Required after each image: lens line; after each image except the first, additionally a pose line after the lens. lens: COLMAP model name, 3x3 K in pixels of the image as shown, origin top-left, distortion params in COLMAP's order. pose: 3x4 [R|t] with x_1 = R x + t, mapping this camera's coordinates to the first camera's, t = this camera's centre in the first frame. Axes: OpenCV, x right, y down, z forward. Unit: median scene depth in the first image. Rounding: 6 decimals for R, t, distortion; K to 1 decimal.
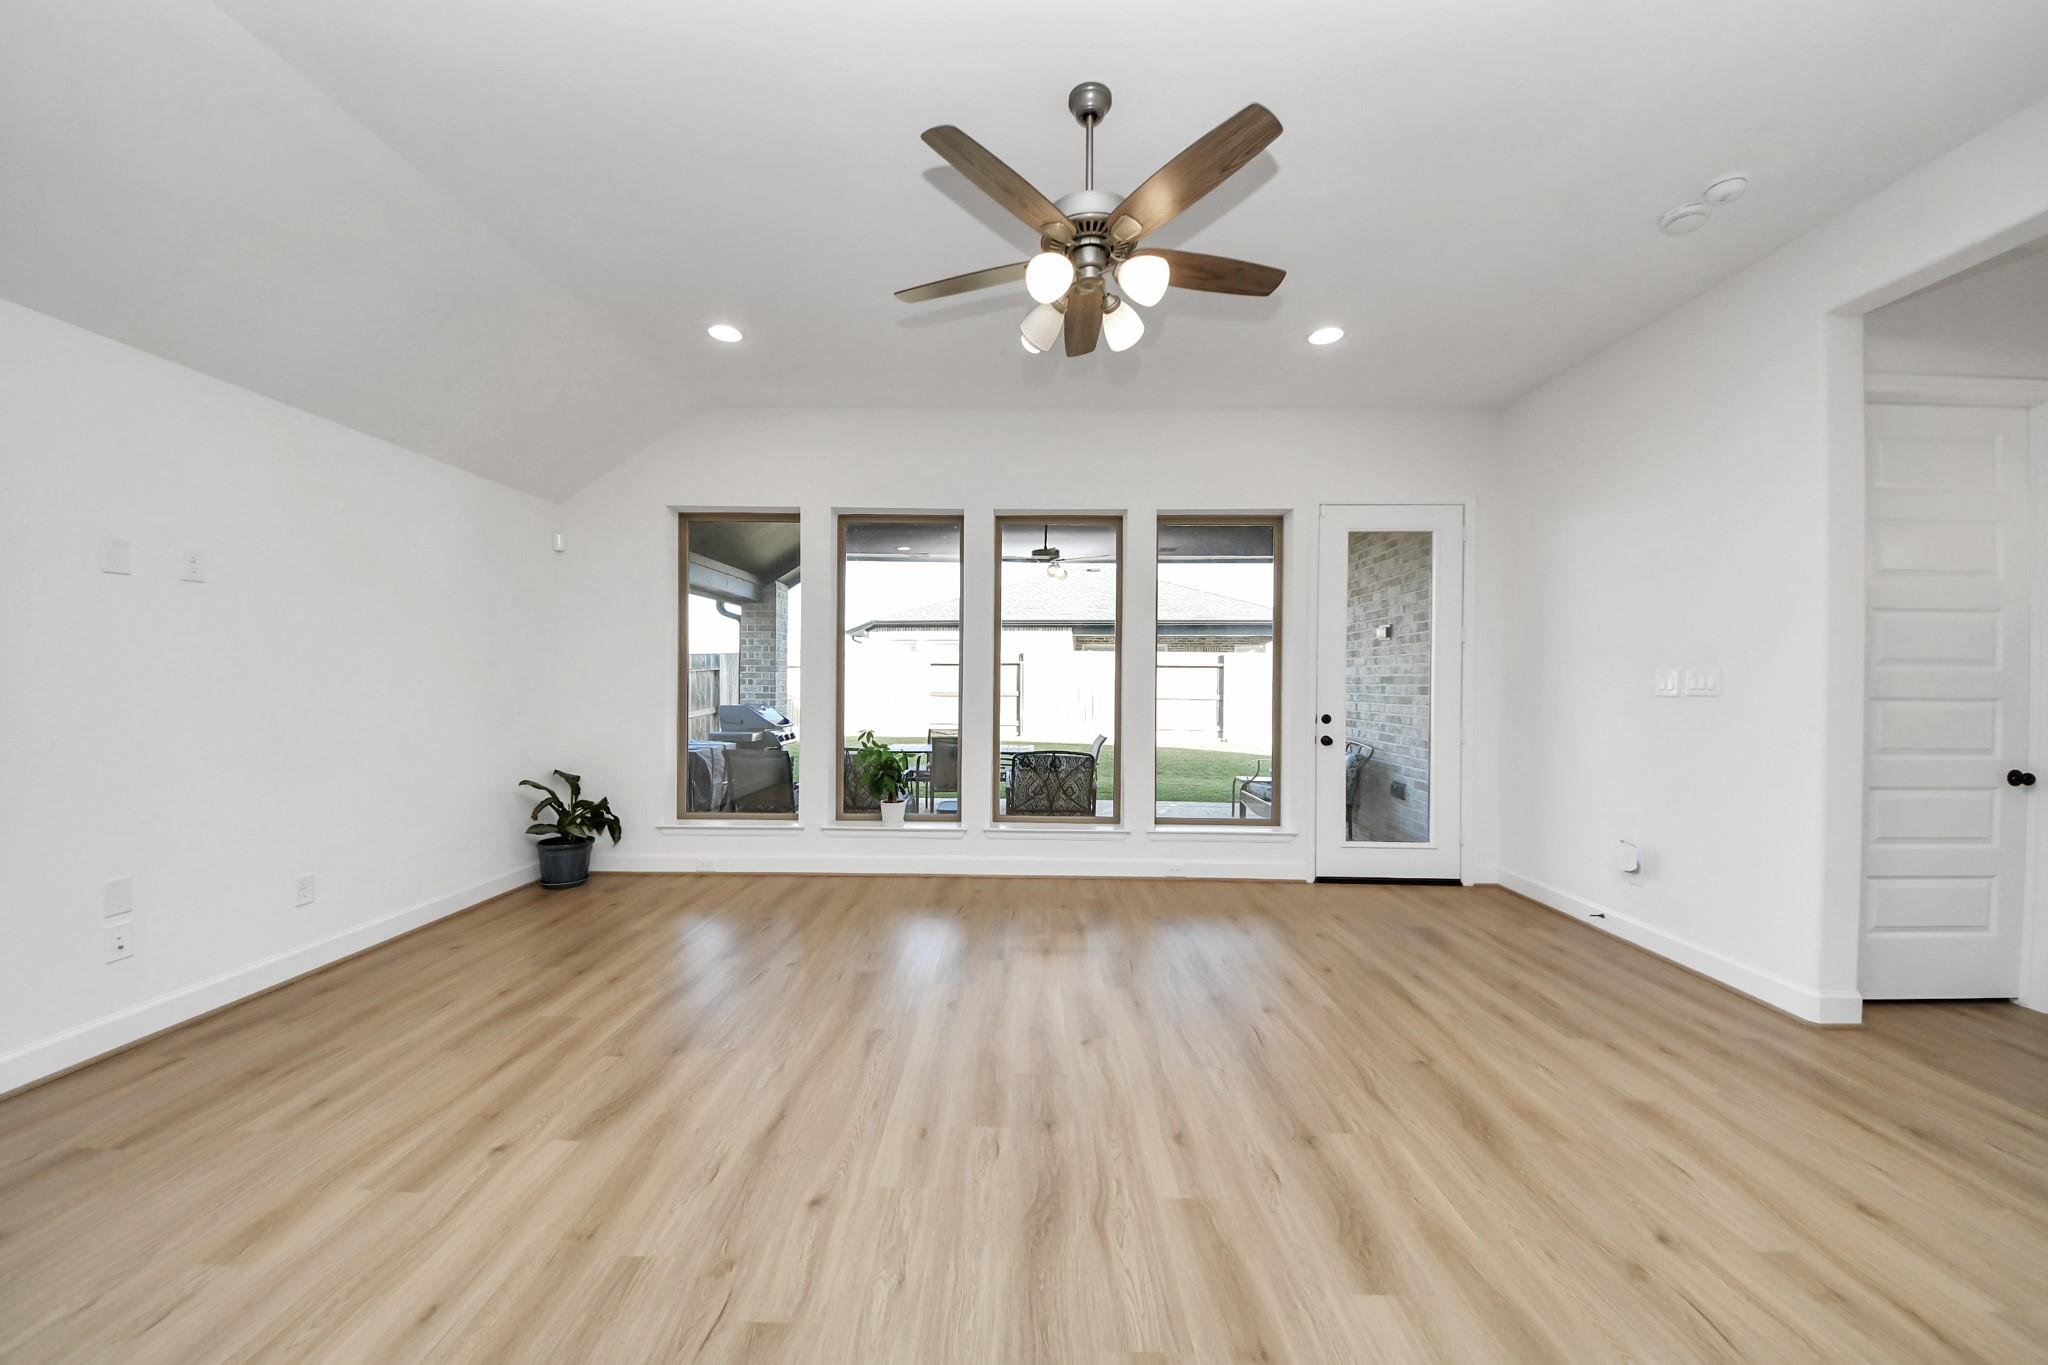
lens RADIAL K [[736.4, 0, 1024.0], [0, 736.4, 682.5], [0, 0, 1]] dist [0.000613, -0.000088]
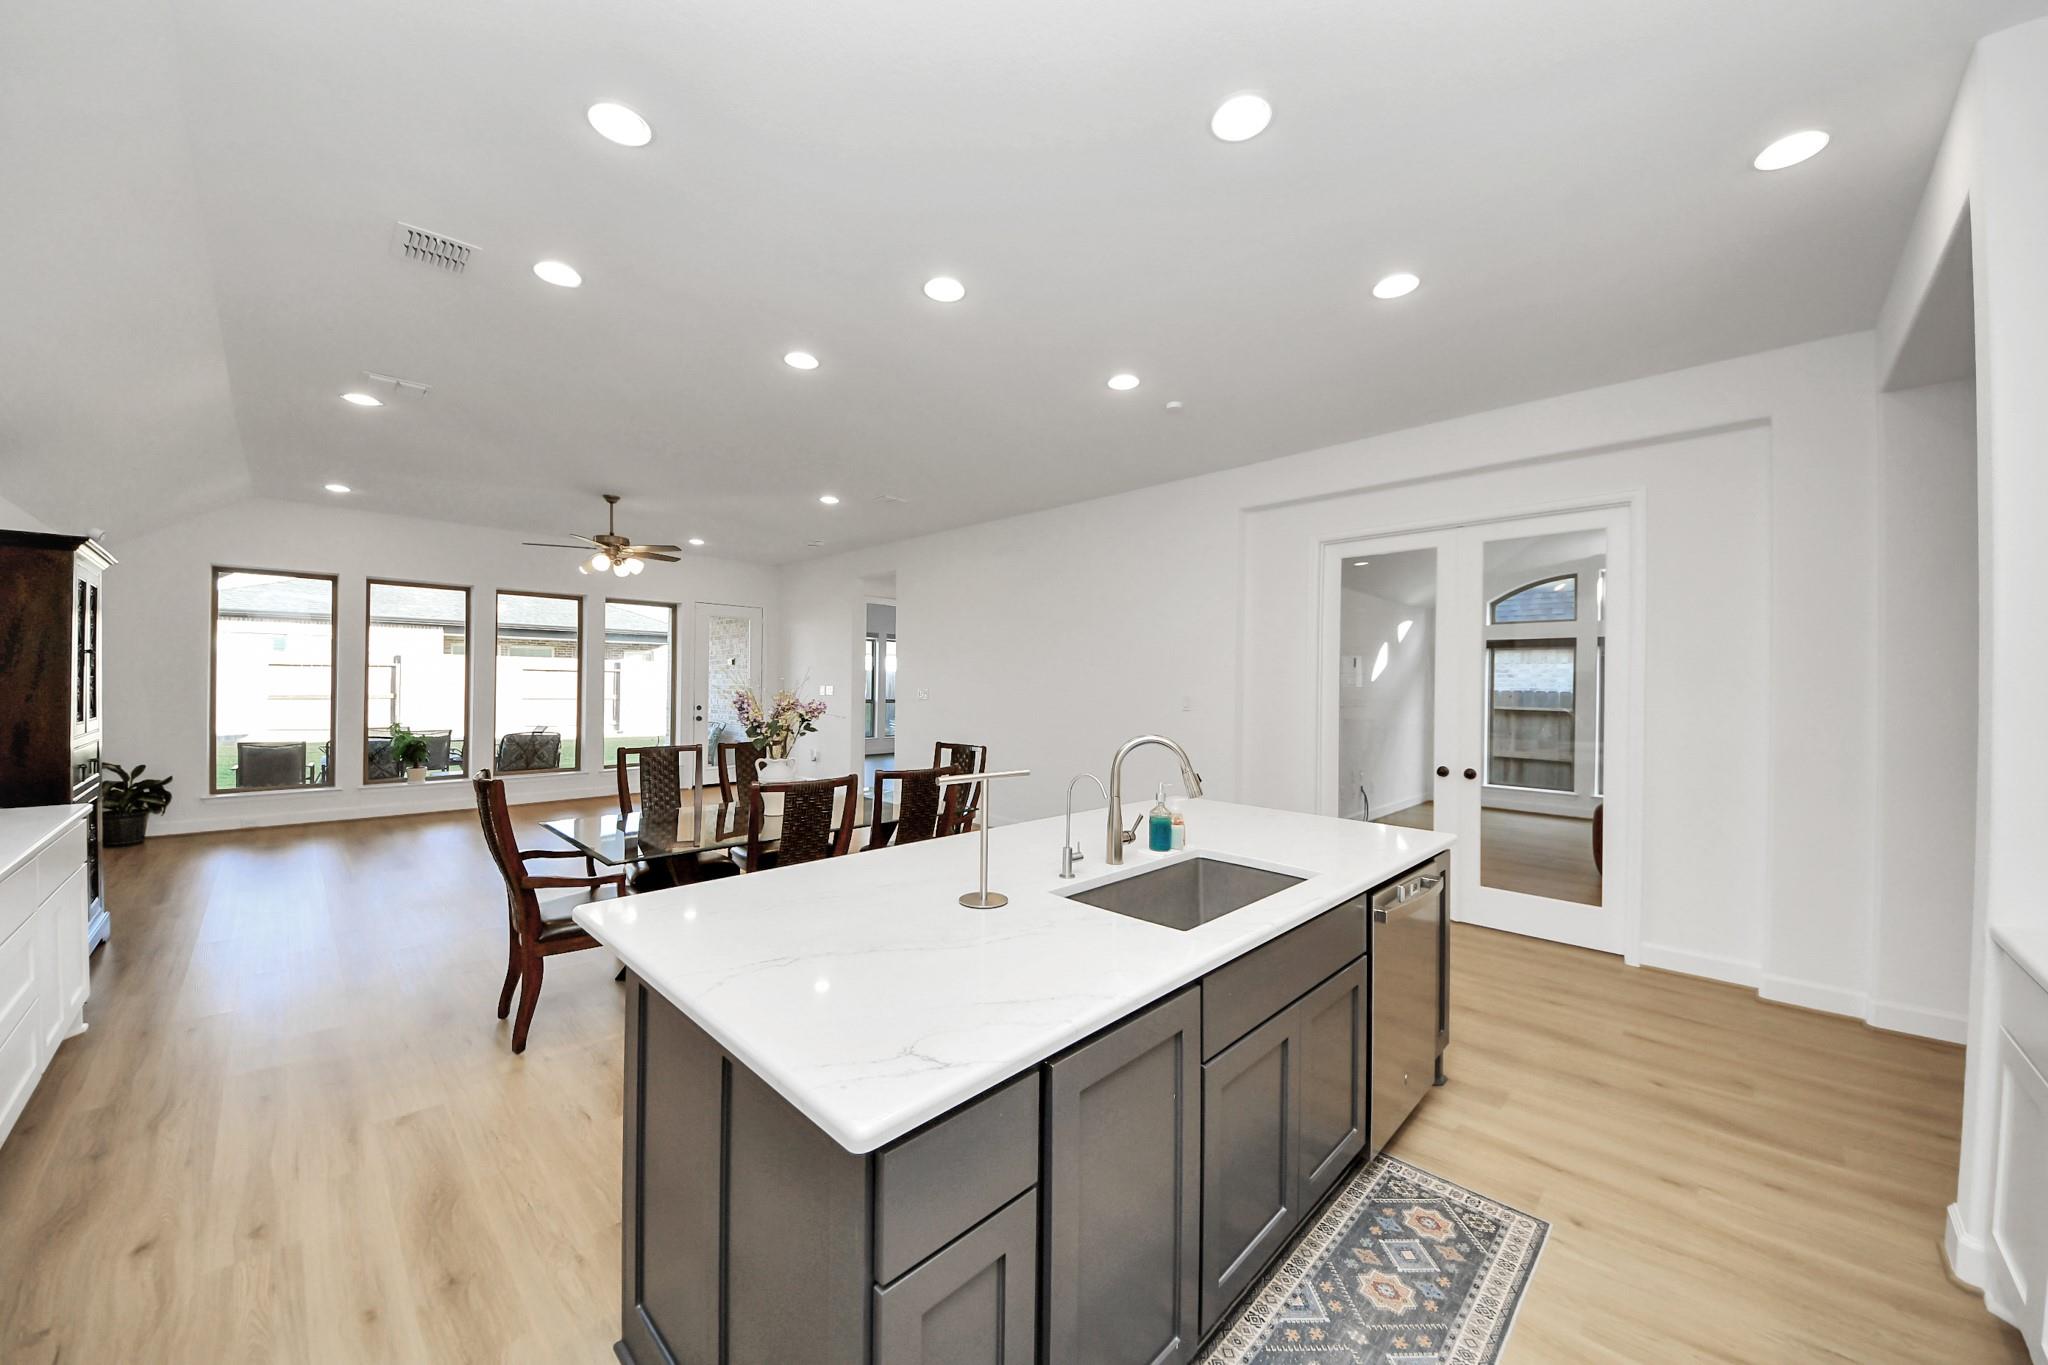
lens RADIAL K [[736.4, 0, 1024.0], [0, 736.4, 682.5], [0, 0, 1]] dist [0.000613, -0.000088]
pose [[0.698816, -0.001794, 0.715299, -0.170812], [-0.002666, 0.999983, 0.005112, -0.013698], [-0.715297, -0.005479, 0.698800, -0.435252]]
